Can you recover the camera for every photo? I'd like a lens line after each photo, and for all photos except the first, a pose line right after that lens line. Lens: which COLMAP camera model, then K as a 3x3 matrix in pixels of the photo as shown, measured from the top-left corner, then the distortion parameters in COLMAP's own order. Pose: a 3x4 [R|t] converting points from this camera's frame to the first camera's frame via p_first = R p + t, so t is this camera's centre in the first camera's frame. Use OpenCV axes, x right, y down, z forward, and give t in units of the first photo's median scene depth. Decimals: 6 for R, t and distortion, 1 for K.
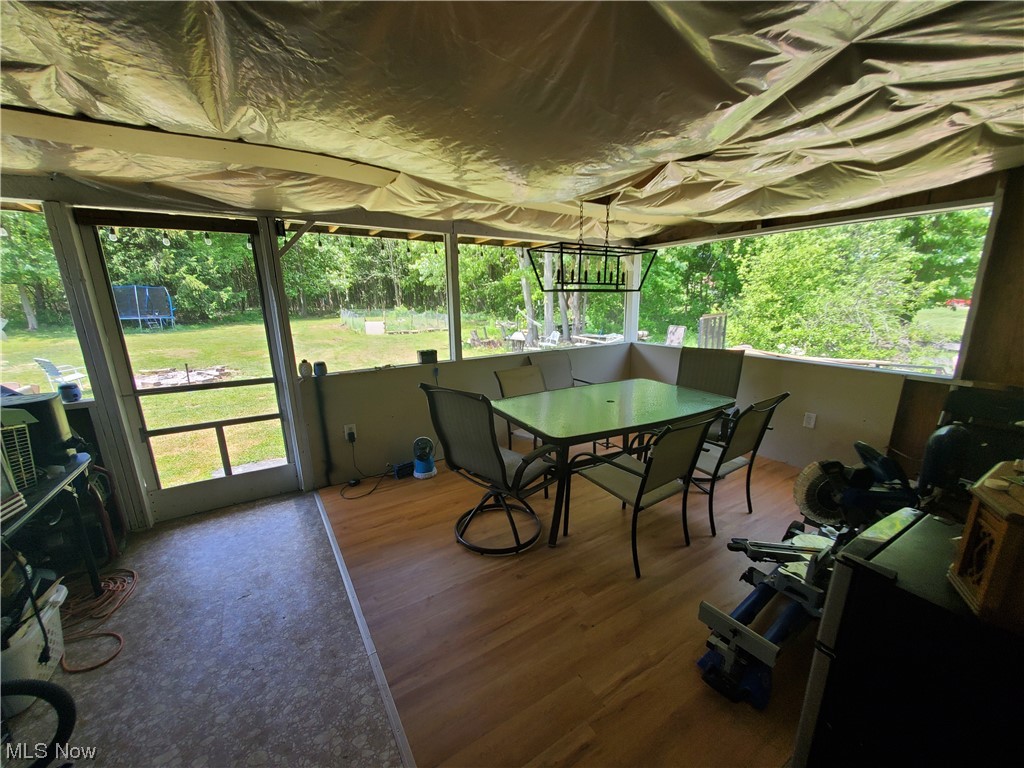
lens RADIAL K [[404.0, 0, 513.3], [0, 404.0, 399.7], [0, 0, 1]] dist [0.003187, -0.003536]
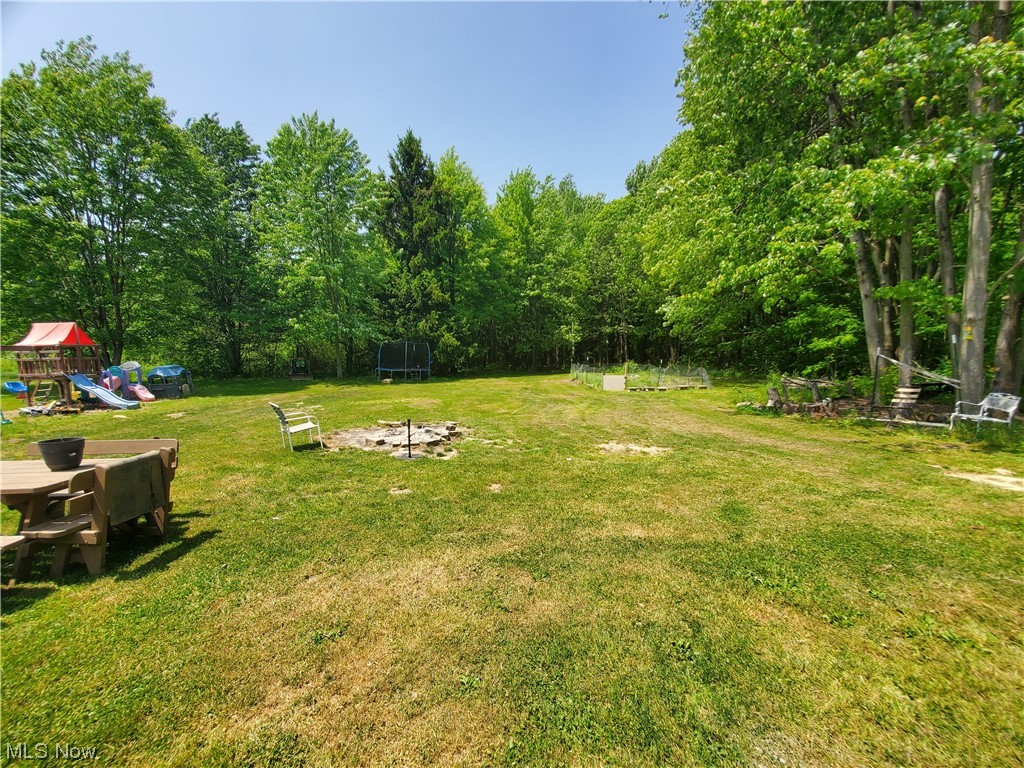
lens RADIAL K [[404.0, 0, 513.3], [0, 404.0, 399.7], [0, 0, 1]] dist [0.003187, -0.003536]
pose [[0.874710, 0.039856, -0.483005, -0.109465], [-0.108650, 0.987372, -0.115288, -0.021921], [0.472311, 0.153322, 0.867995, 0.165170]]
